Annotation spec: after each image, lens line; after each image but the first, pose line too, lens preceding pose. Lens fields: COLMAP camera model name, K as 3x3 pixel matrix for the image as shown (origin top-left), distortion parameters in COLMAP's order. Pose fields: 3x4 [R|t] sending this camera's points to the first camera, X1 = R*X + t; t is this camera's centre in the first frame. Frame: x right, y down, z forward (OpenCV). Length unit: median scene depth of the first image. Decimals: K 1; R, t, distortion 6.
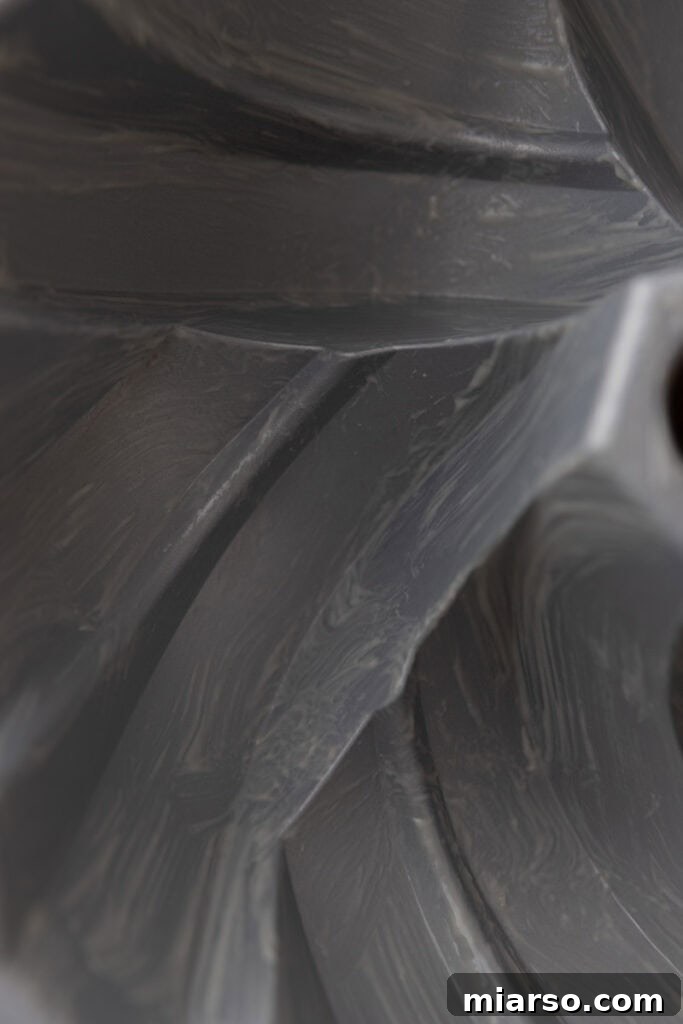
lens RADIAL K [[1501.3, 0, 342.1], [0, 1501.3, 477.3], [0, 0, 1]] dist [-0.007497, -0.063494]
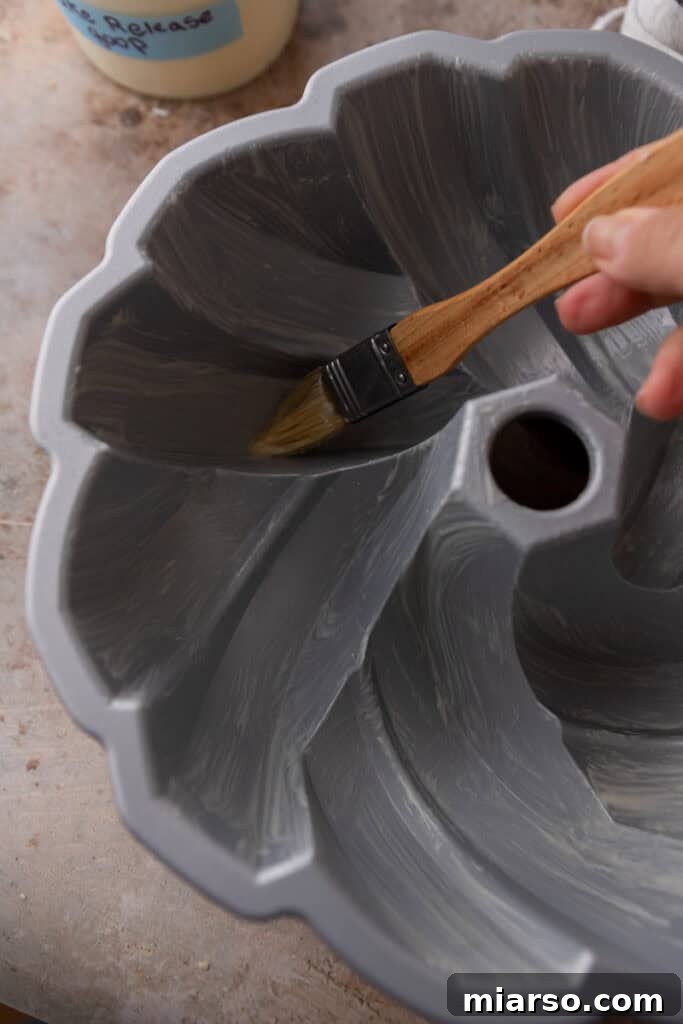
lens RADIAL K [[1165.7, 0, 341.5], [0, 1165.7, 512.0], [0, 0, 1]] dist [0.009385, 0.012590]
pose [[0.994050, -0.086353, 0.066392, -0.059067], [0.096180, 0.981950, -0.162863, 0.186319], [-0.051130, 0.168279, 0.984412, -0.345064]]
